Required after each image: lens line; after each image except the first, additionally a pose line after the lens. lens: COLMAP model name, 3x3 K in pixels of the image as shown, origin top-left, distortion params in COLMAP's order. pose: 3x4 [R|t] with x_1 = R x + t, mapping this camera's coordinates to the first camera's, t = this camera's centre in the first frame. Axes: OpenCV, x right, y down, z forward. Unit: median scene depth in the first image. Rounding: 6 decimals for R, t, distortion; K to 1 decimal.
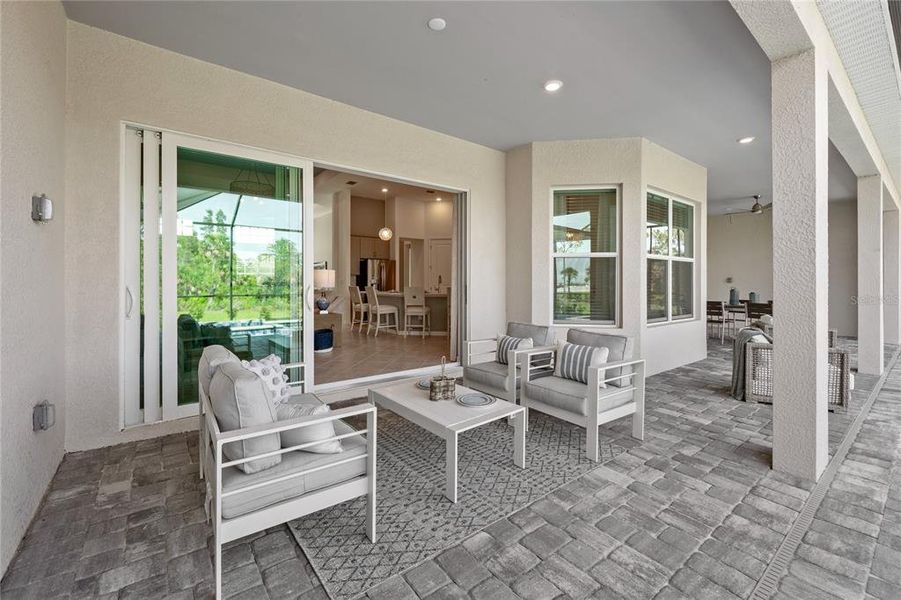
lens RADIAL K [[382.0, 0, 441.3], [0, 382.0, 283.1], [0, 0, 1]] dist [-0.008794, 0.000065]
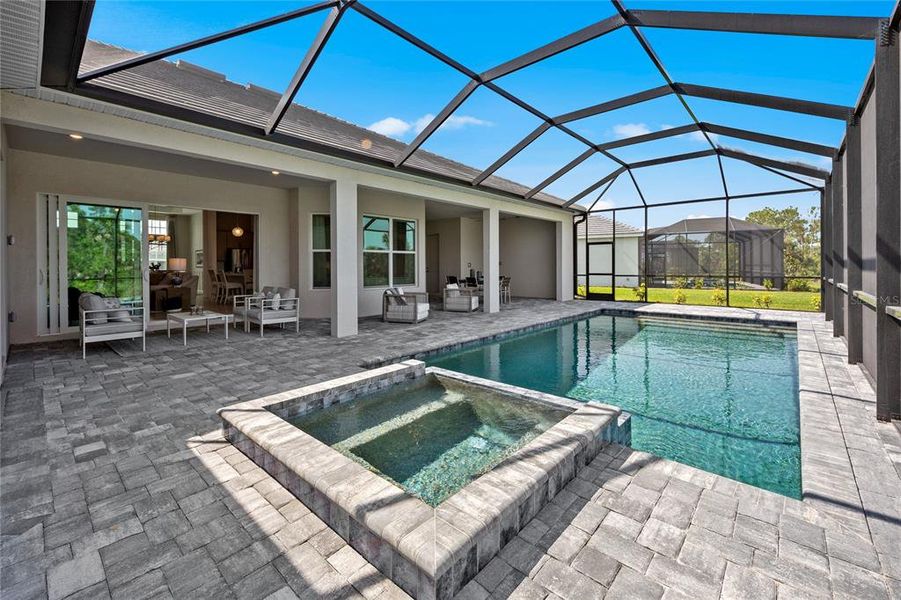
lens RADIAL K [[382.0, 0, 451.7], [0, 382.0, 268.1], [0, 0, 1]] dist [-0.008794, 0.000065]
pose [[0.980526, -0.008436, 0.196206, 0.517778], [0.007675, 0.999960, 0.004636, 0.004630], [-0.196237, -0.003040, 0.980552, -0.777389]]
